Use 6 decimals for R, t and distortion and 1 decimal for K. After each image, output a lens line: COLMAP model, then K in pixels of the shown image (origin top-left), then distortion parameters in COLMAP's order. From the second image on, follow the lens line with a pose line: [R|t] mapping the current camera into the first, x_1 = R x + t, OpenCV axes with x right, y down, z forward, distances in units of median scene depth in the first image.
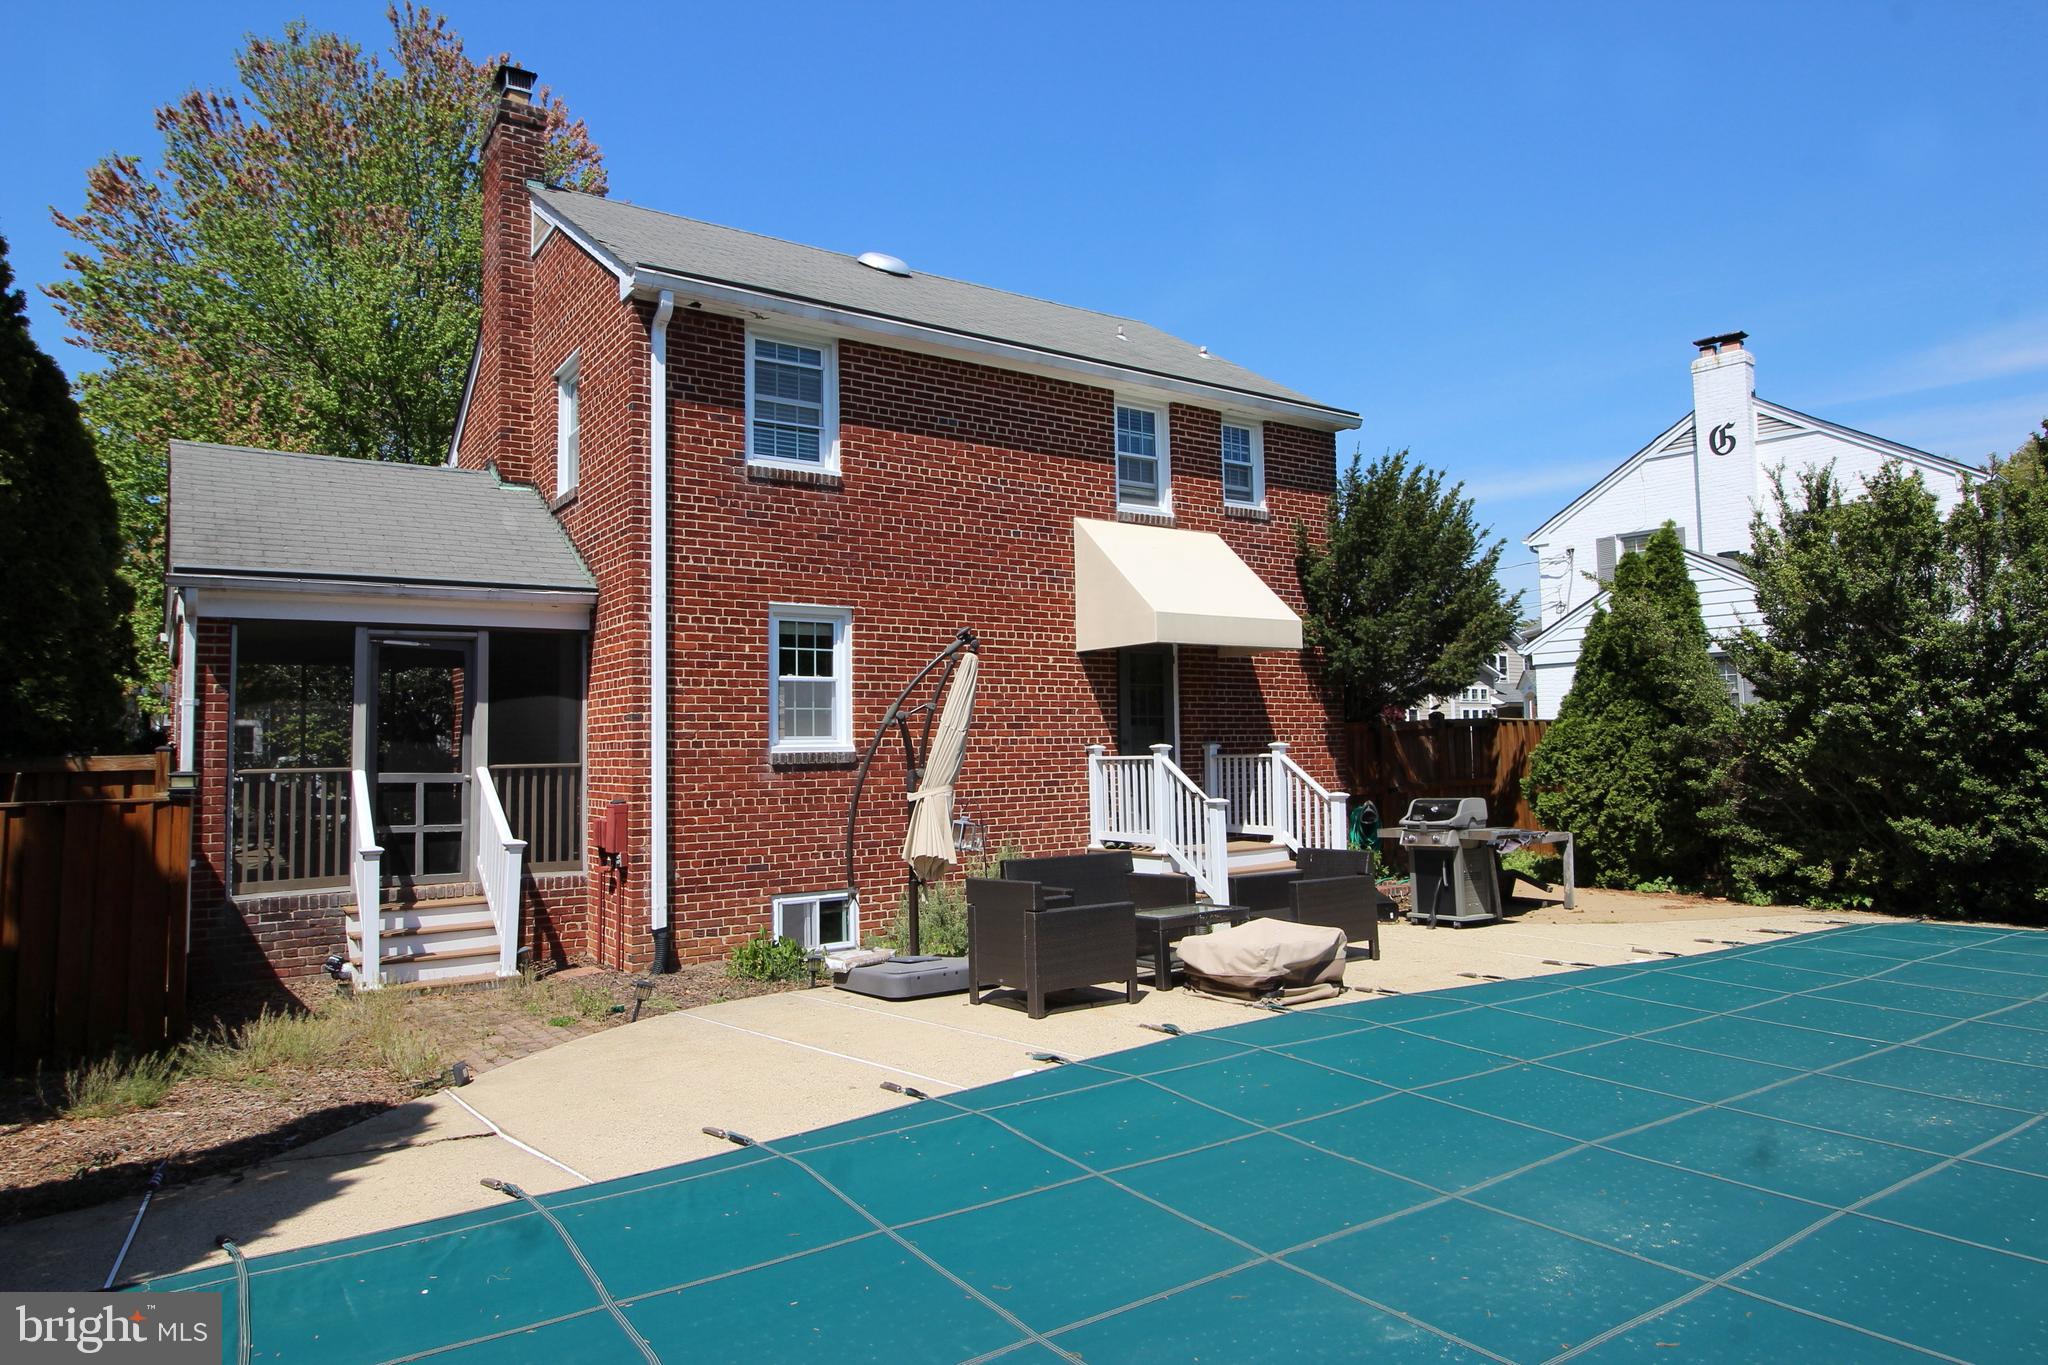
lens RADIAL K [[1303.2, 0, 1022.8], [0, 1303.2, 678.1], [0, 0, 1]] dist [0.000765, -0.000405]
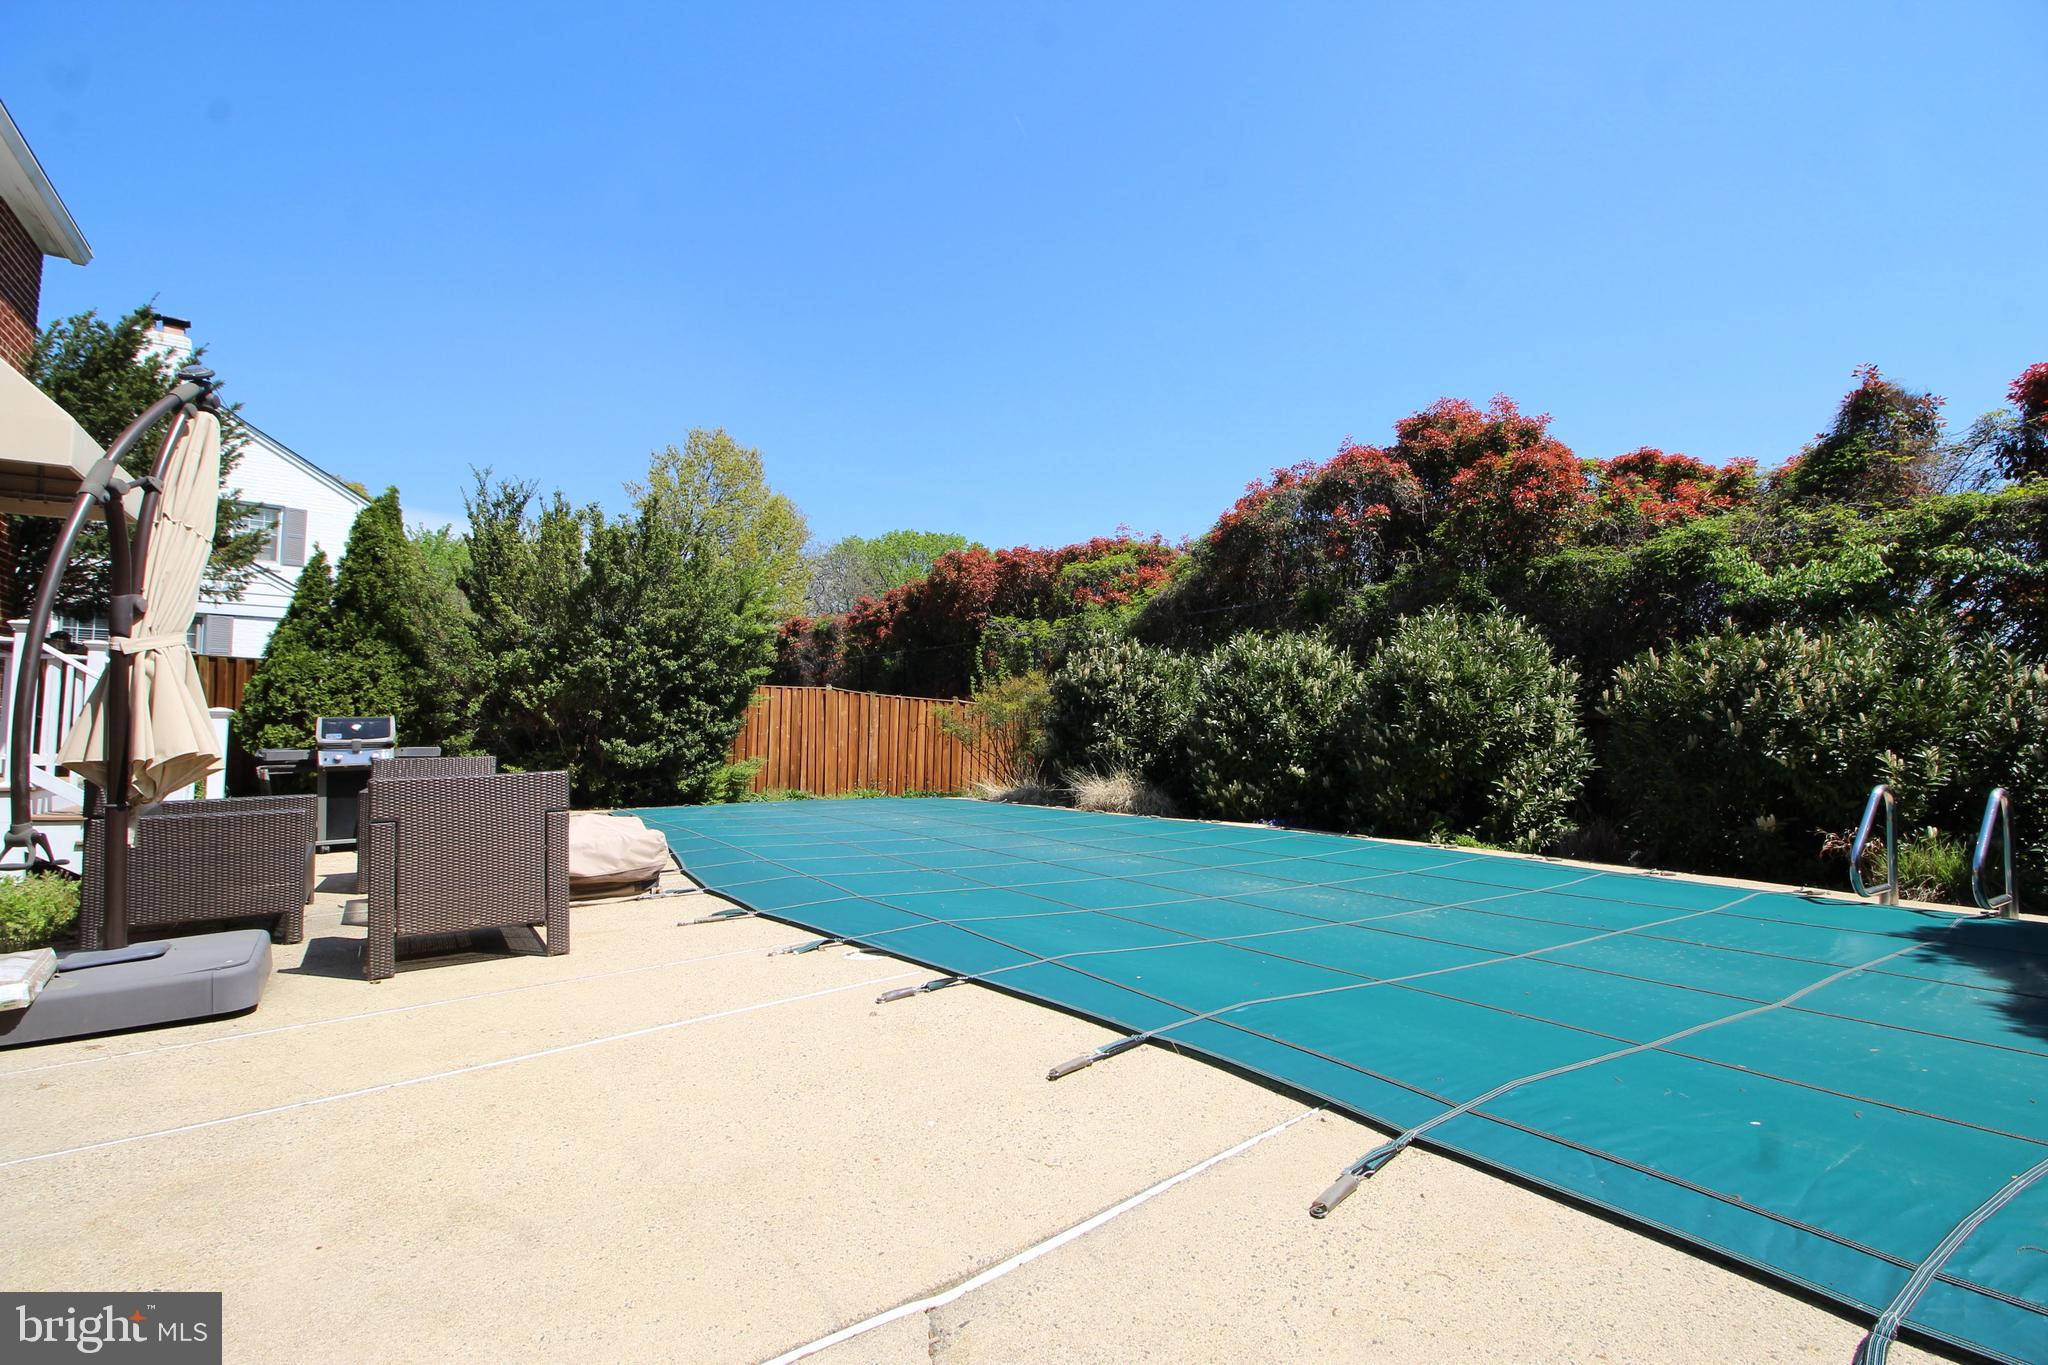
lens RADIAL K [[965.7, 0, 1023.2], [0, 965.7, 680.3], [0, 0, 1]] dist [-0.003978, -0.000126]
pose [[0.023082, 0.073250, 0.997046, -0.376369], [-0.057801, 0.995742, -0.071816, 0.088759], [-0.998061, -0.055972, 0.027217, 0.498228]]
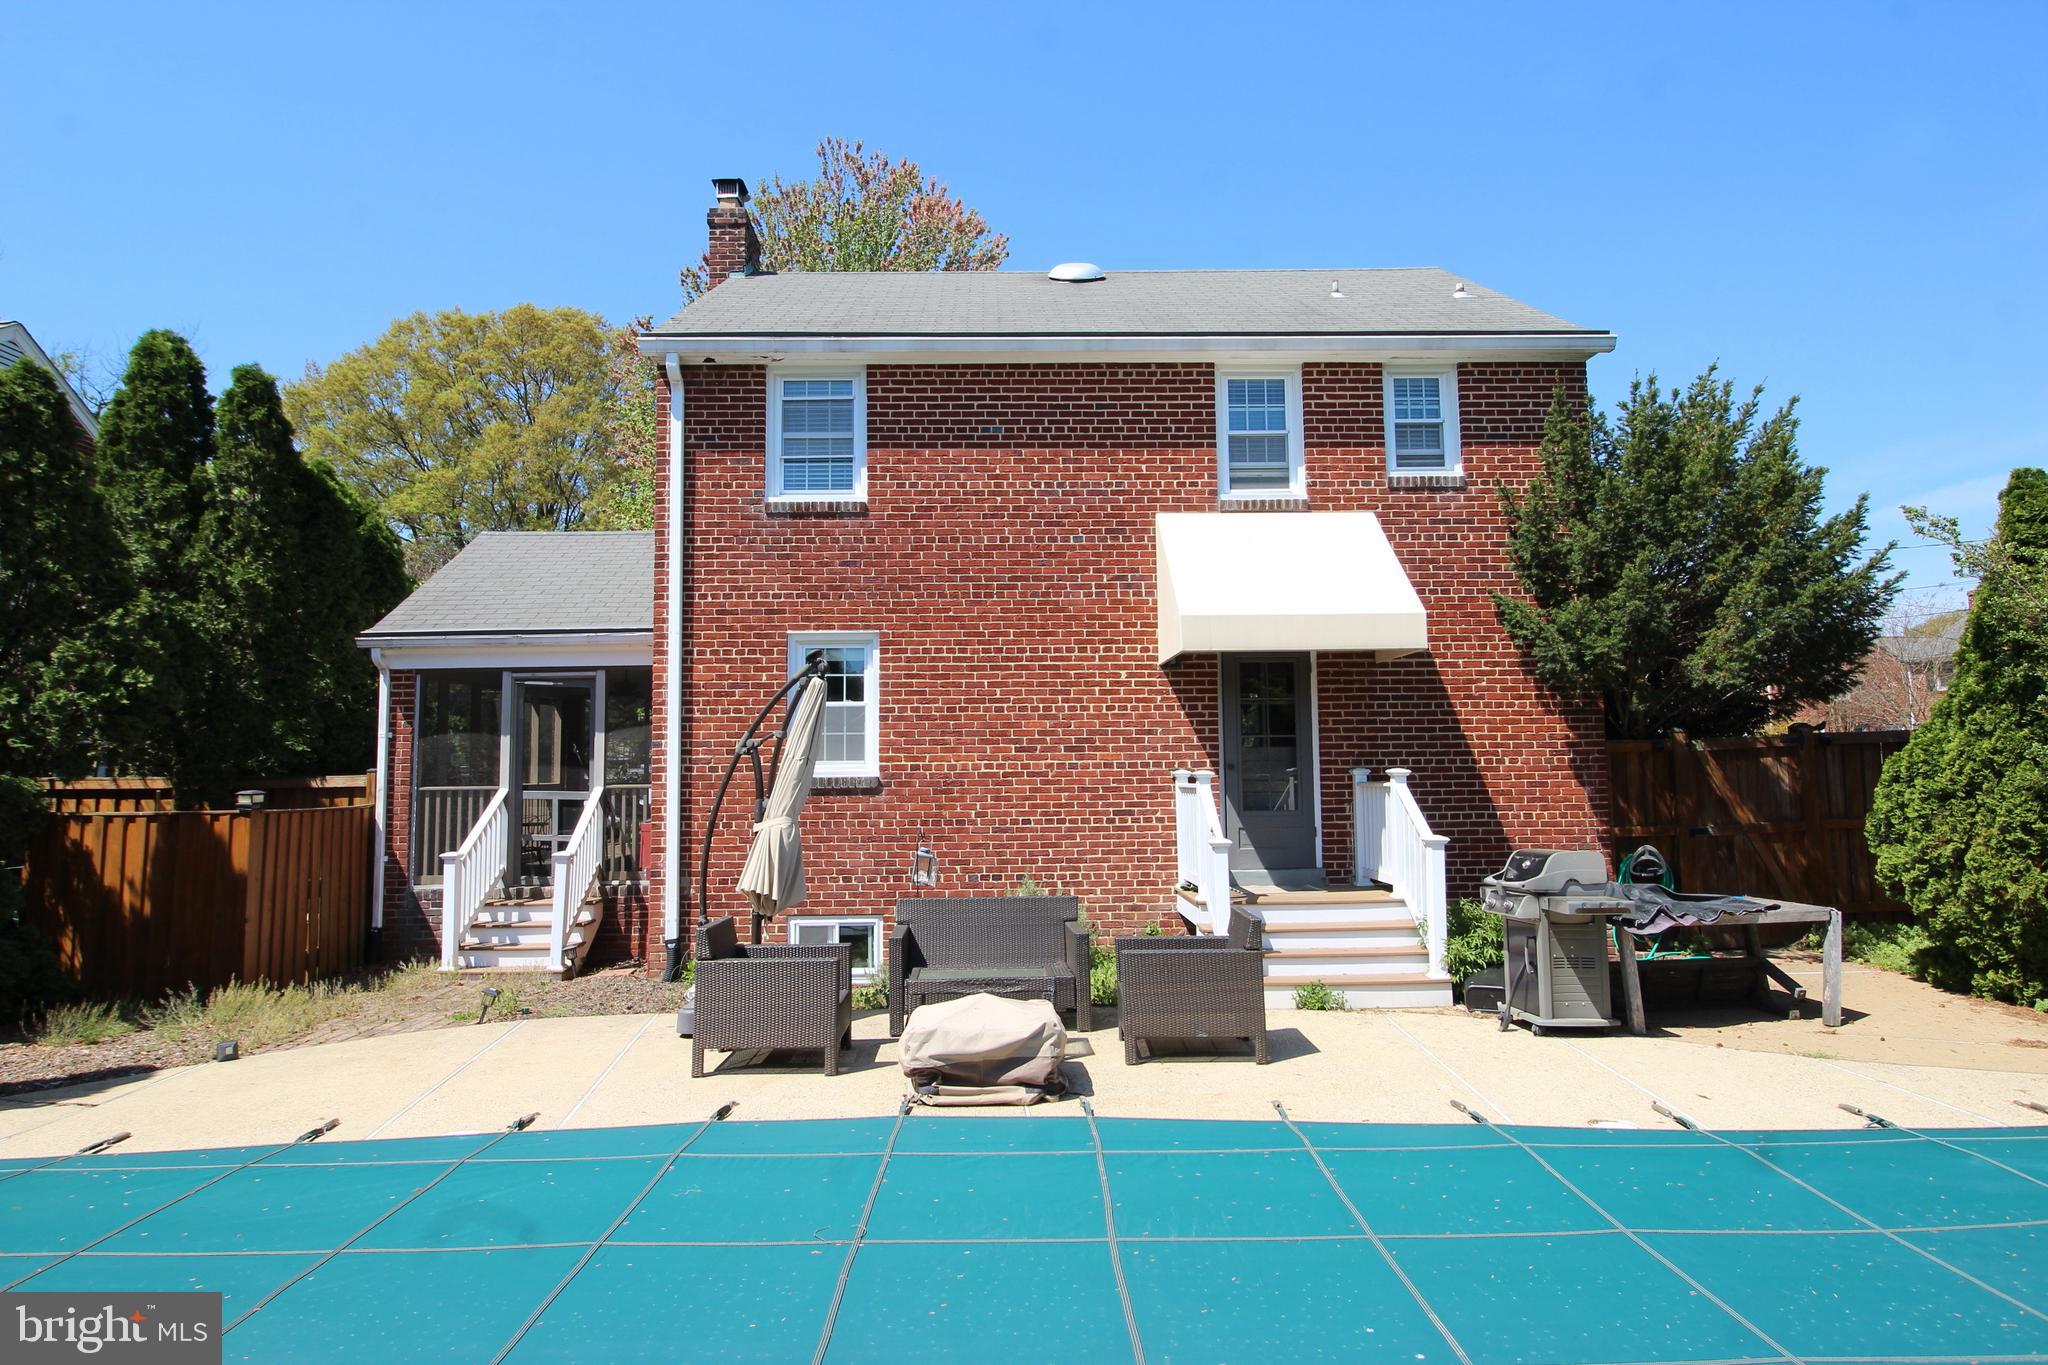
lens RADIAL K [[1231.8, 0, 1028.9], [0, 1231.8, 673.2], [0, 0, 1]] dist [-0.001913, -0.005565]
pose [[0.823016, -0.036431, -0.566849, 0.476285], [0.029030, 0.999335, -0.022078, 0.001751], [0.567276, 0.001715, 0.823526, 0.279518]]
